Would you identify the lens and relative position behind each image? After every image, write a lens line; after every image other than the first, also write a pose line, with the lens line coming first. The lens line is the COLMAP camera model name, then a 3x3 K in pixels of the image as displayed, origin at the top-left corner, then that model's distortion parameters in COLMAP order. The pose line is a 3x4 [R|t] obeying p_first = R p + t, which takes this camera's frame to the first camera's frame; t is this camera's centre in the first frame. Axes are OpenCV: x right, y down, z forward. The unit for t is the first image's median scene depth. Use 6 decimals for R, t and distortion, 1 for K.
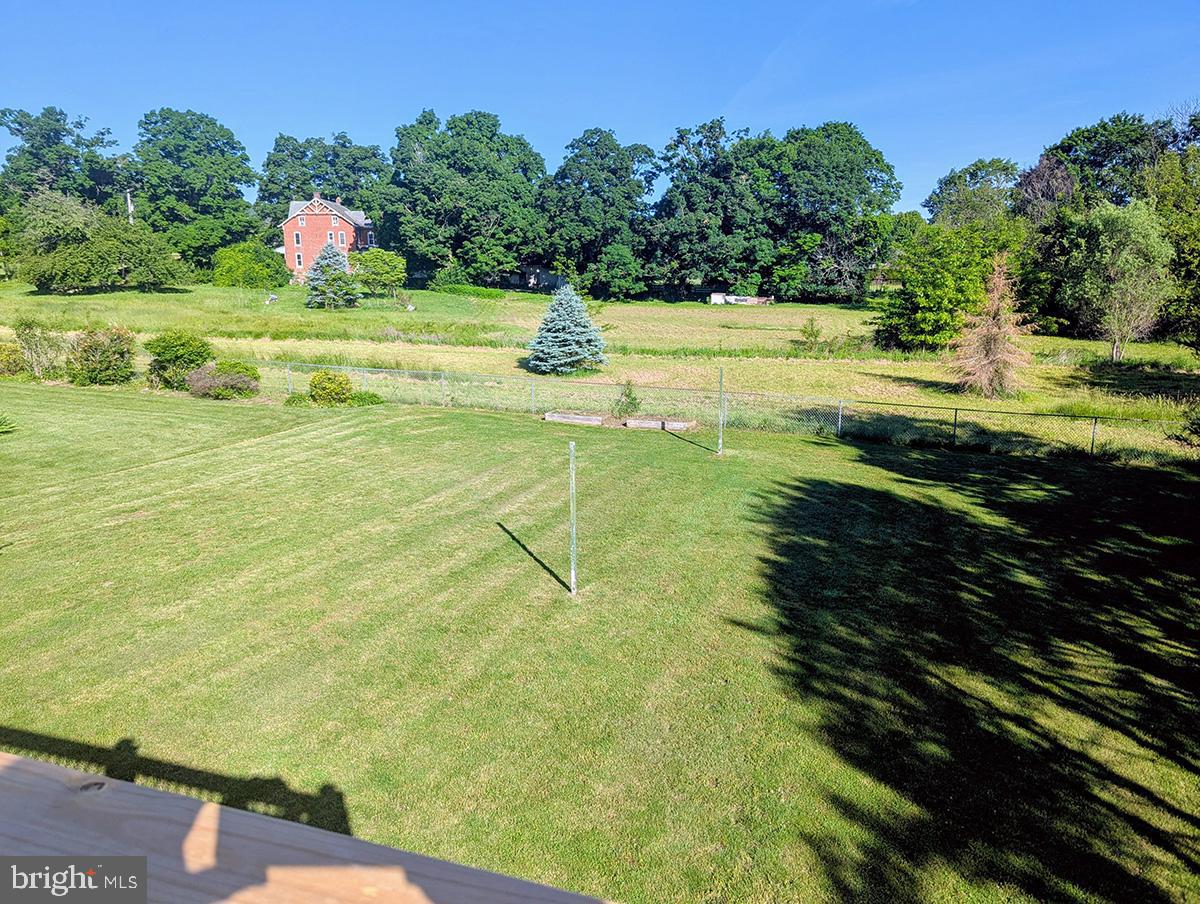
lens RADIAL K [[852.0, 0, 600.0], [0, 852.0, 452.0], [0, 0, 1]] dist [0.070878, -0.059880]
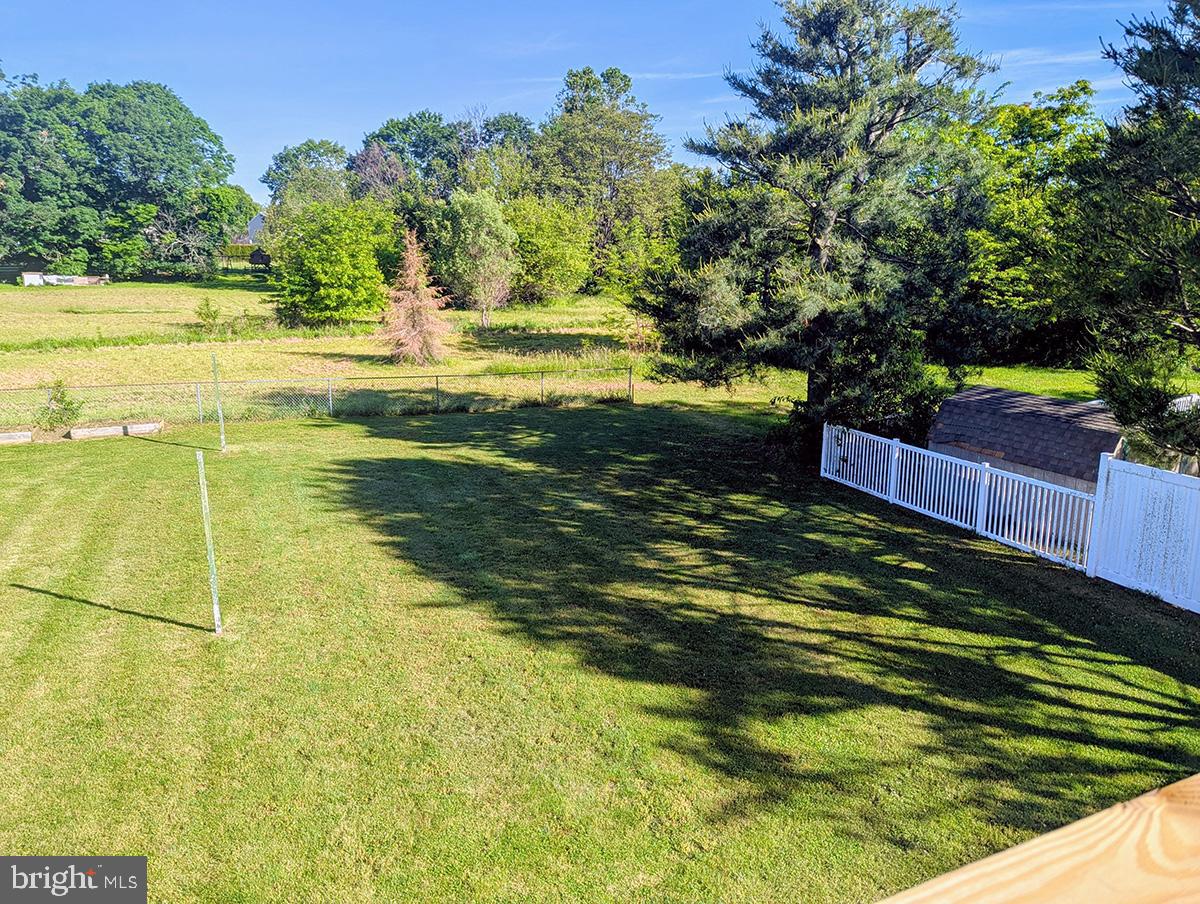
lens RADIAL K [[852.0, 0, 600.0], [0, 852.0, 452.0], [0, 0, 1]] dist [0.070878, -0.059880]
pose [[0.723941, -0.160636, 0.670899, -0.099763], [0.143935, 0.986280, 0.080834, -0.007458], [-0.674679, 0.038047, 0.737130, 0.039409]]
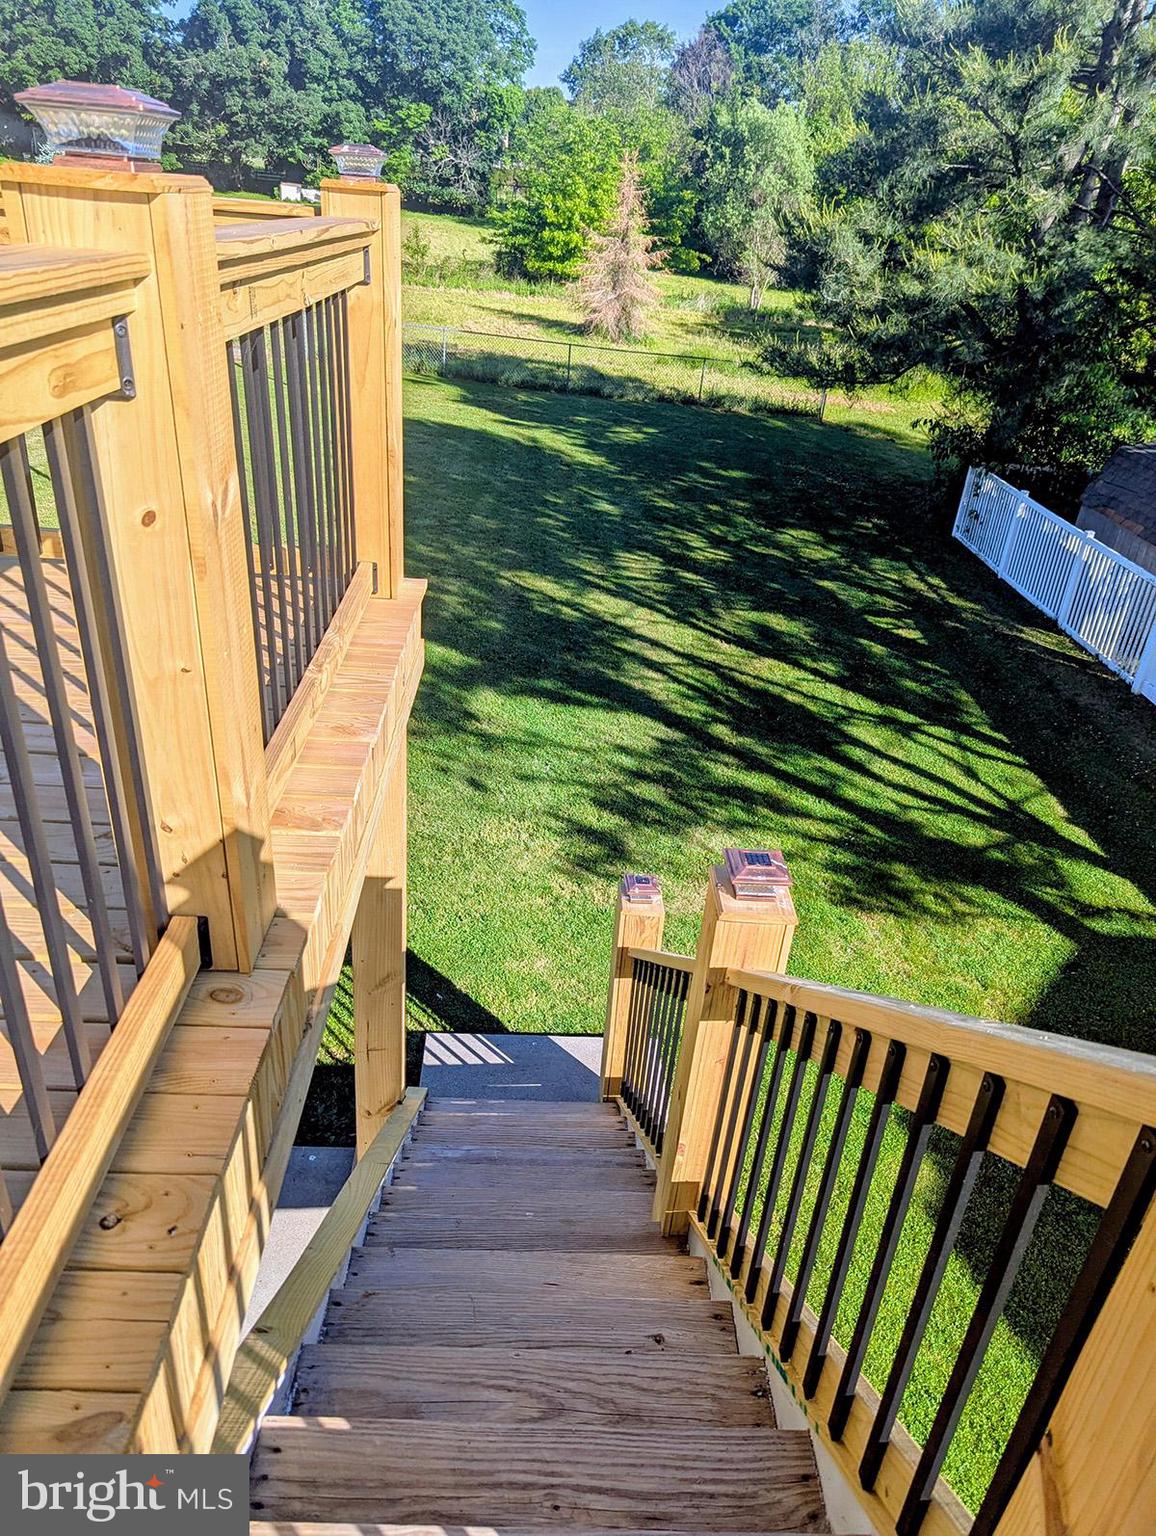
lens RADIAL K [[1124.5, 0, 598.4], [0, 1124.5, 766.8], [0, 0, 1]] dist [0.075985, -0.056464]
pose [[0.930979, -0.091197, 0.353498, -0.003954], [-0.009072, 0.962218, 0.272130, 0.028414], [-0.364960, -0.256554, 0.894977, -0.092175]]
